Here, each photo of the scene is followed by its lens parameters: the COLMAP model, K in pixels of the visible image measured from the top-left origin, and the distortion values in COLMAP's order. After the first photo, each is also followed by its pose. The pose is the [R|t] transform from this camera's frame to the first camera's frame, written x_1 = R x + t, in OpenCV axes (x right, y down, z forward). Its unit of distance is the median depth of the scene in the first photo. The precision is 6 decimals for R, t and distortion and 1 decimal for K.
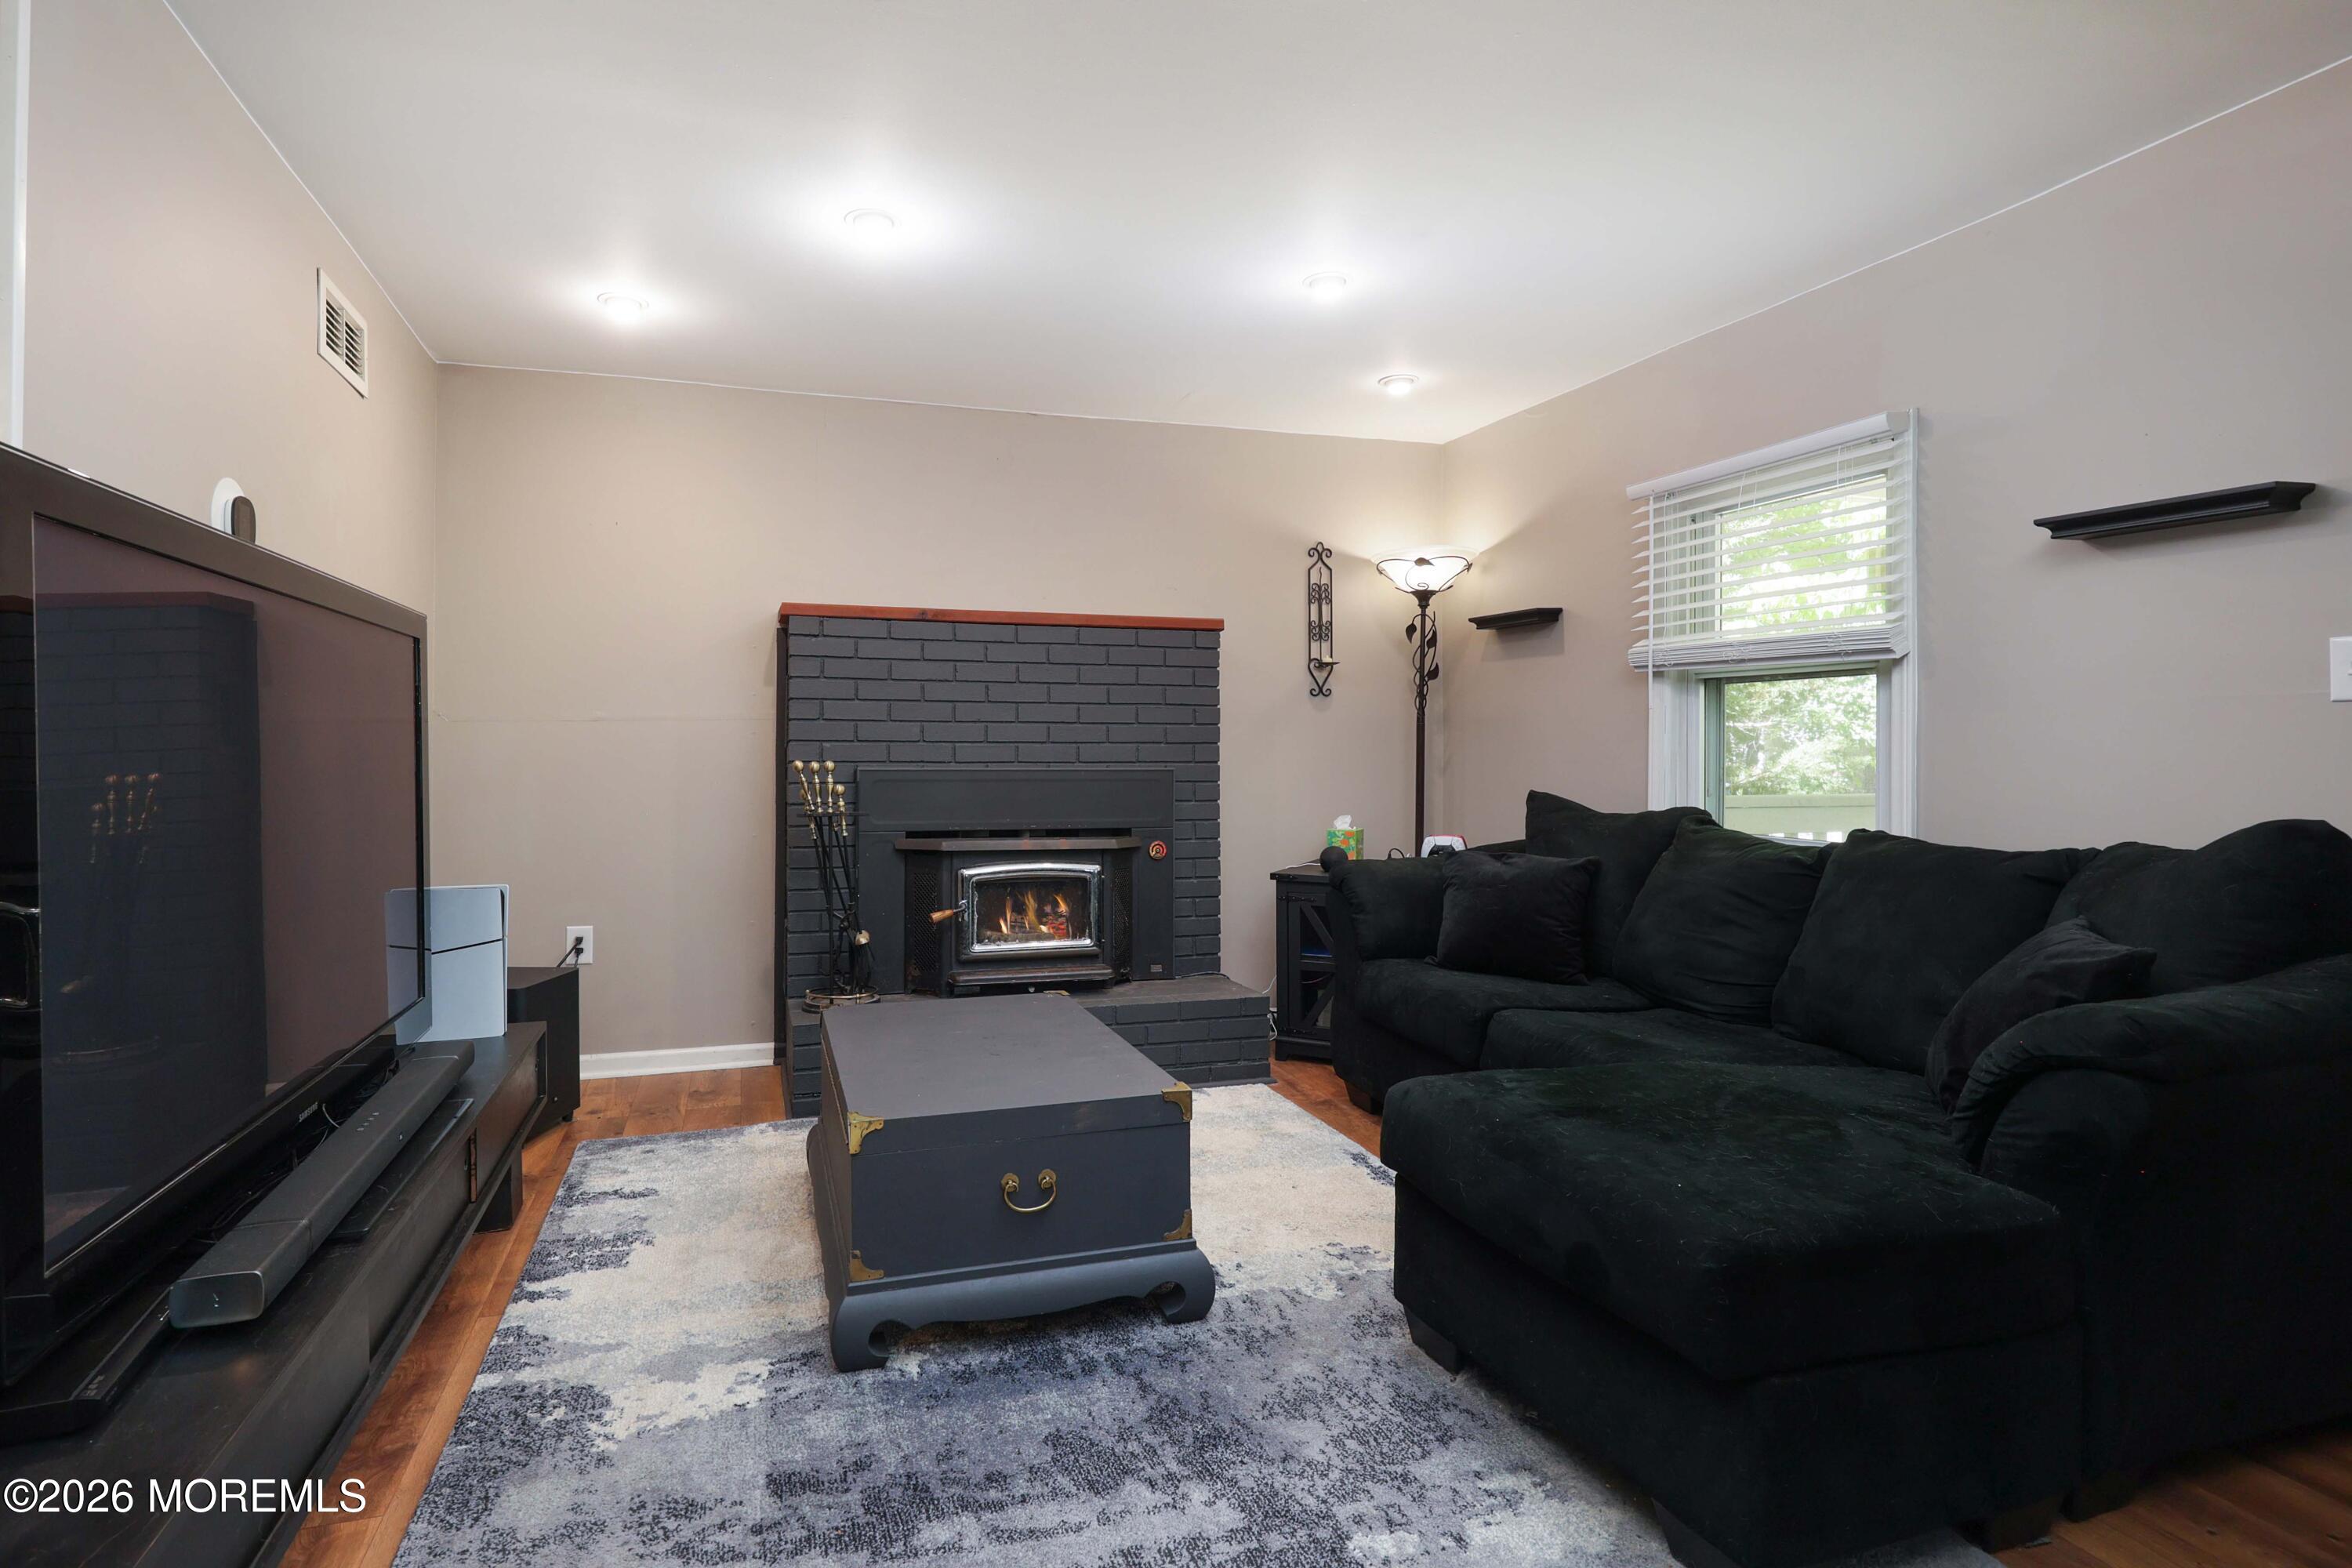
lens RADIAL K [[1216.2, 0, 1169.5], [0, 1216.2, 763.5], [0, 0, 1]] dist [0.001941, 0.000274]
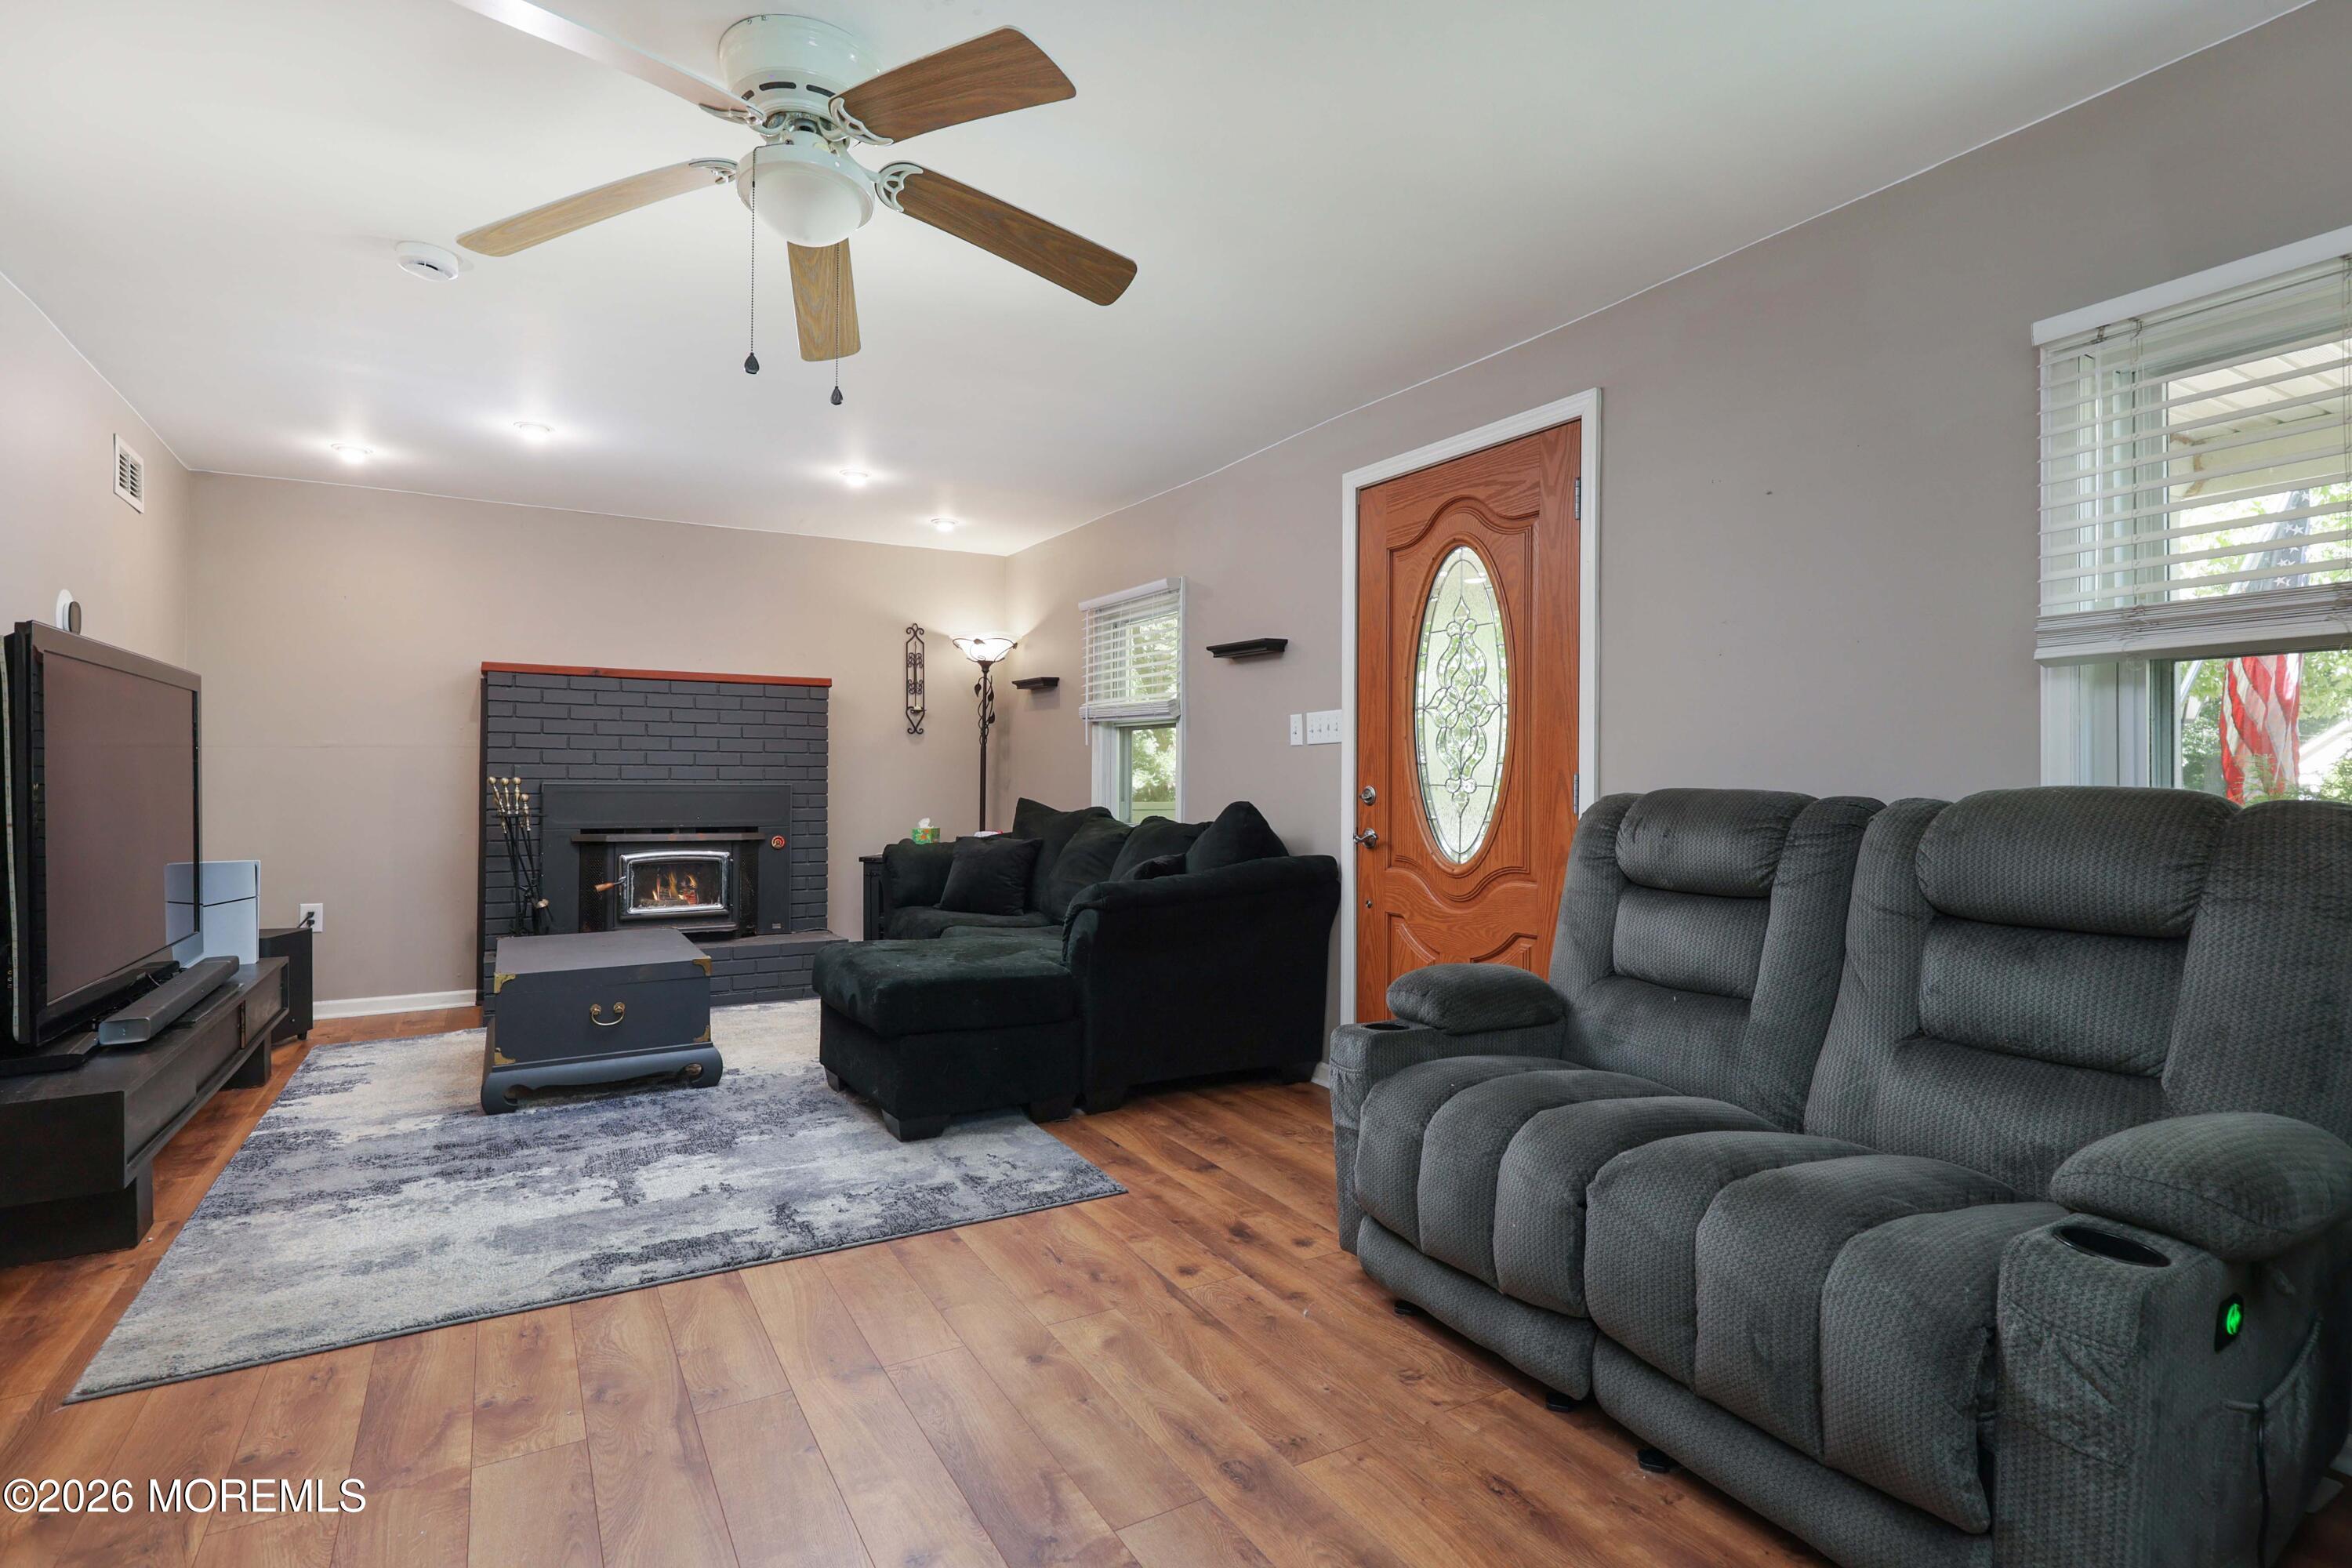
lens RADIAL K [[1131.0, 0, 1176.0], [0, 1131.0, 784.0], [0, 0, 1]] dist [0.000828, 0.000343]
pose [[0.978124, 0.001908, 0.208013, 0.181121], [-0.000601, 0.999980, -0.006344, 0.012721], [-0.208021, 0.006080, 0.978105, -0.406665]]
